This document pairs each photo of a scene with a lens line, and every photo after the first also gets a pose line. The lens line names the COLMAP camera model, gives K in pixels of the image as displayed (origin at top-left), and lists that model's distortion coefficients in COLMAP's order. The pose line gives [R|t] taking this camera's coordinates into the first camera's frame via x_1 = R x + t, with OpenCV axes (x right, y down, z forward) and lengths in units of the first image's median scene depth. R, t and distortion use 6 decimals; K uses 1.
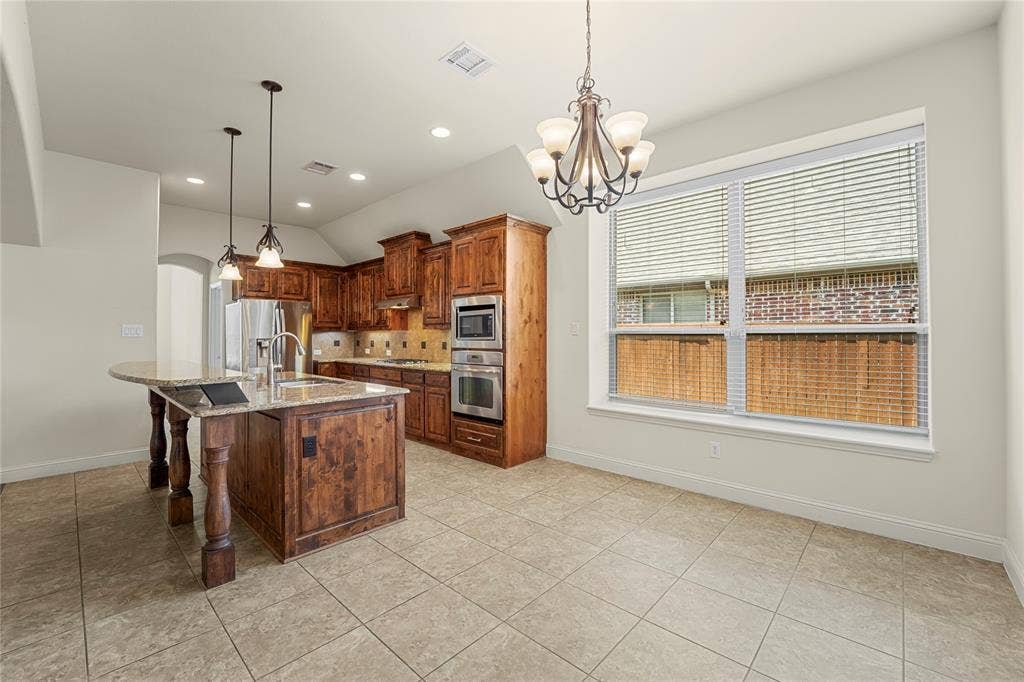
lens RADIAL K [[426.2, 0, 505.0], [0, 426.2, 328.6], [0, 0, 1]] dist [-0.024357, 0.001128]
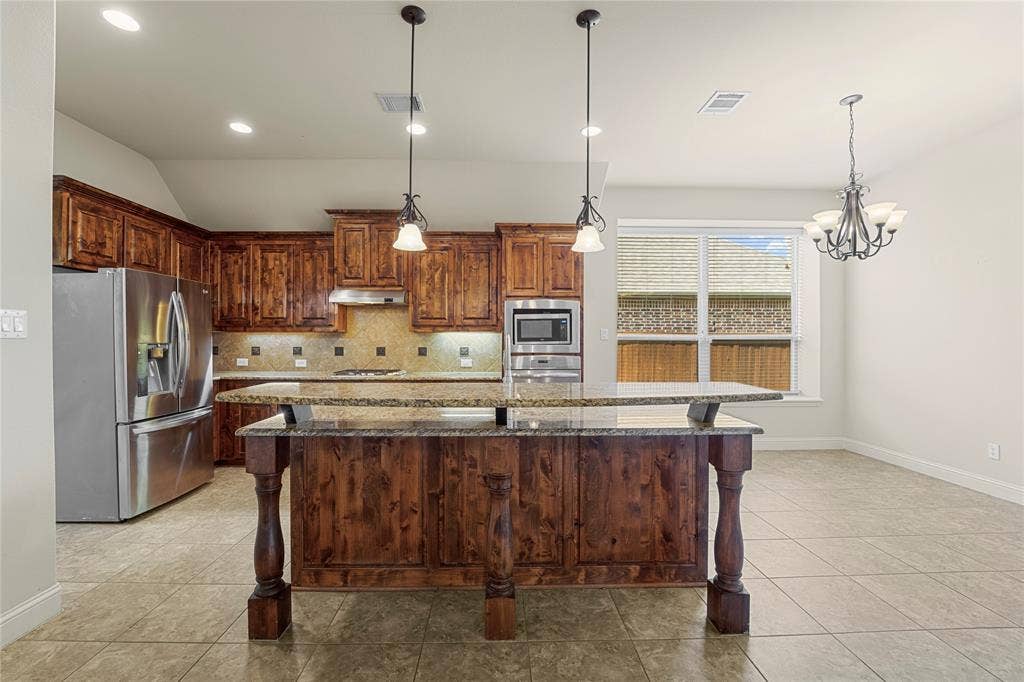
lens RADIAL K [[426.2, 0, 503.4], [0, 426.2, 343.4], [0, 0, 1]] dist [-0.024357, 0.001128]
pose [[0.715541, -0.000189, 0.698571, -0.775055], [-0.015329, 0.999755, 0.015972, 0.009573], [-0.698403, -0.022137, 0.715362, 0.351811]]
